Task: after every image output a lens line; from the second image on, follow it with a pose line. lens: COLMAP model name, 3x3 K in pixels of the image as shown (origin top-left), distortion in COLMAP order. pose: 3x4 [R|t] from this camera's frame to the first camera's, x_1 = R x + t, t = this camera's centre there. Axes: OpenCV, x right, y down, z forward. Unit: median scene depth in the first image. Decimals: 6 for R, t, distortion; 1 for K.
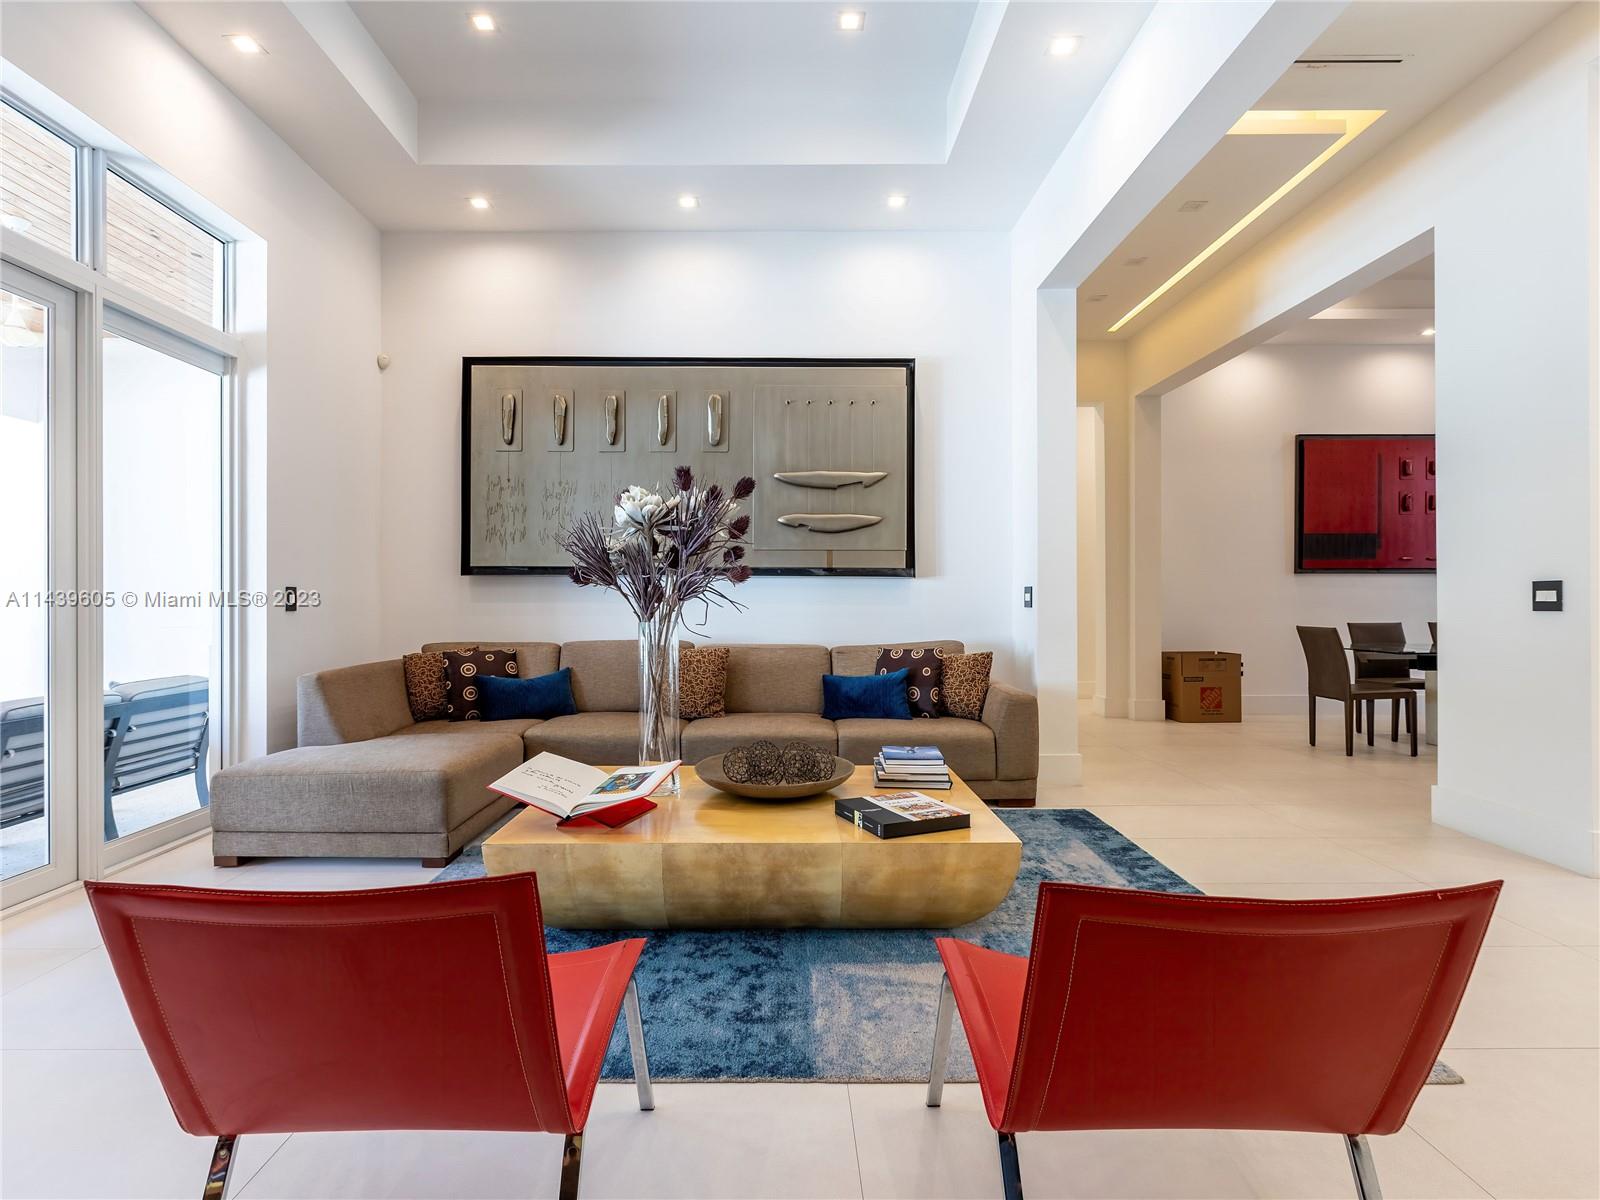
lens RADIAL K [[808.6, 0, 800.7], [0, 808.6, 589.7], [0, 0, 1]] dist [0.005522, 0.001152]
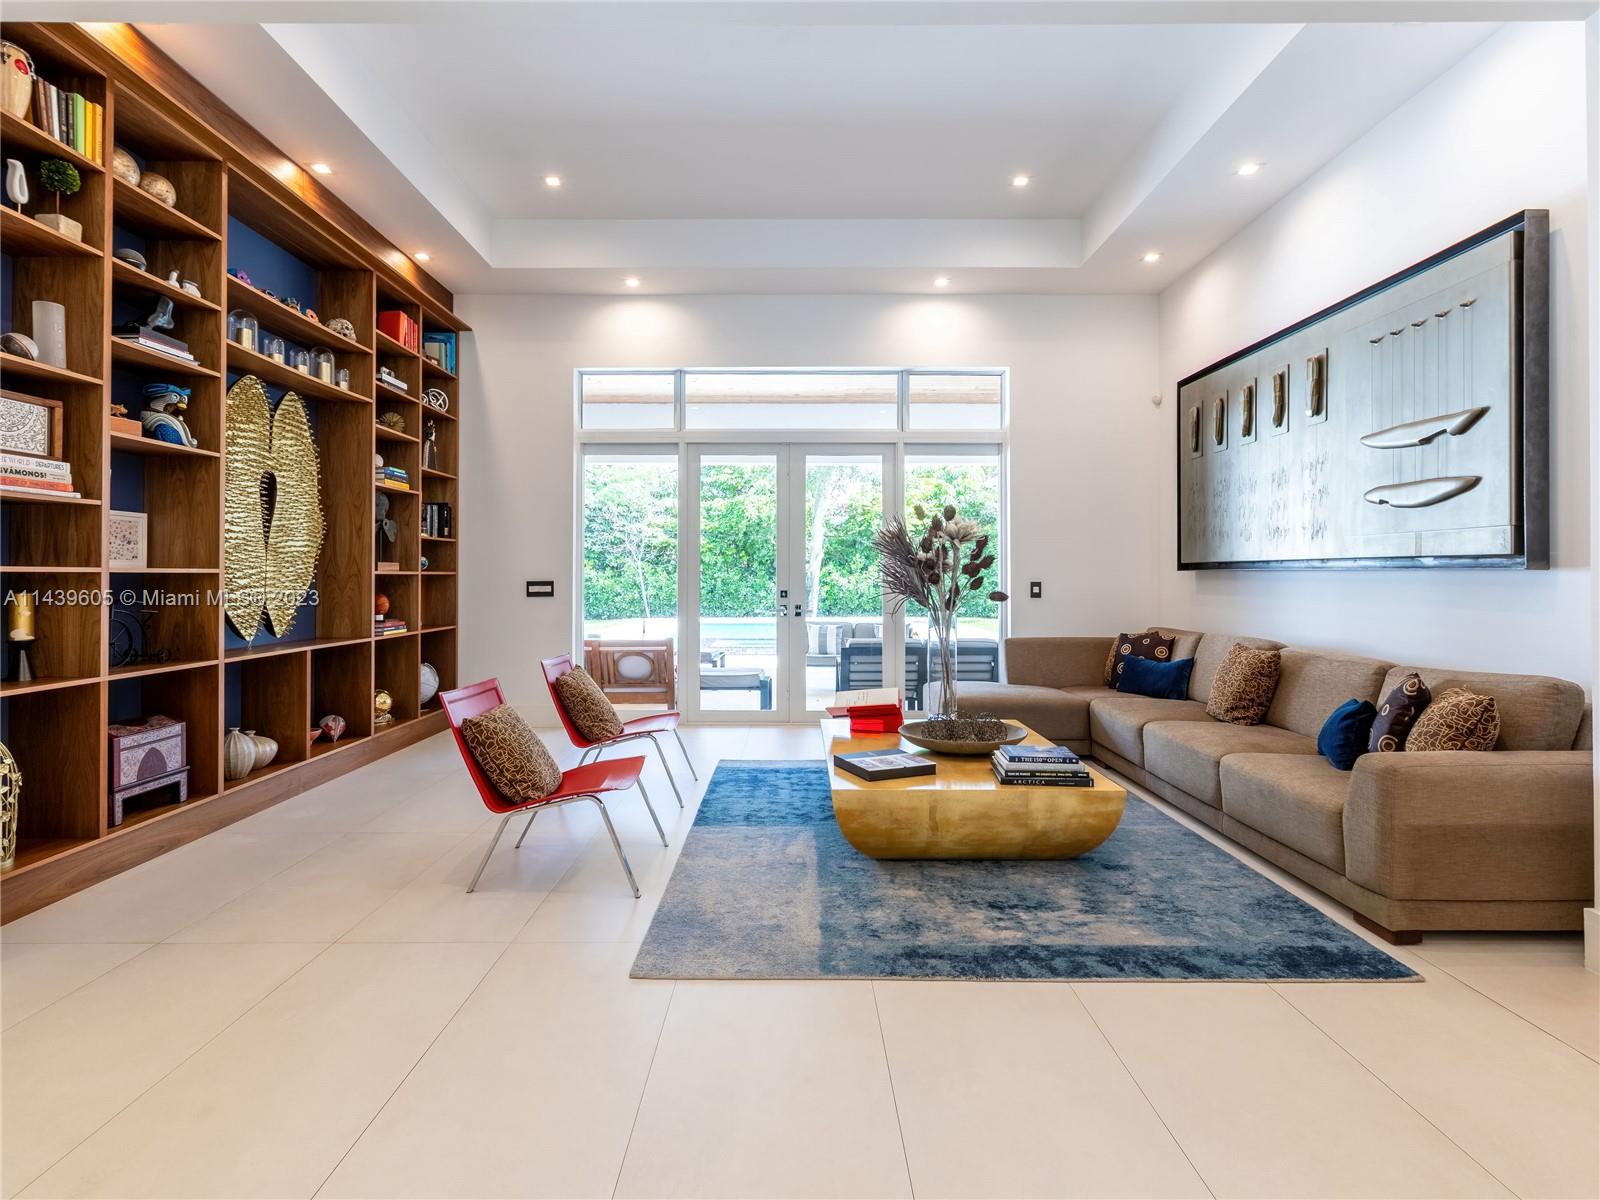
lens RADIAL K [[808.6, 0, 800.7], [0, 808.6, 589.7], [0, 0, 1]] dist [0.005522, 0.001152]
pose [[0.014591, 0.016620, -0.999755, 1.172864], [0.009521, 0.999814, 0.016760, -0.024673], [0.999848, -0.009764, 0.014430, 0.700258]]
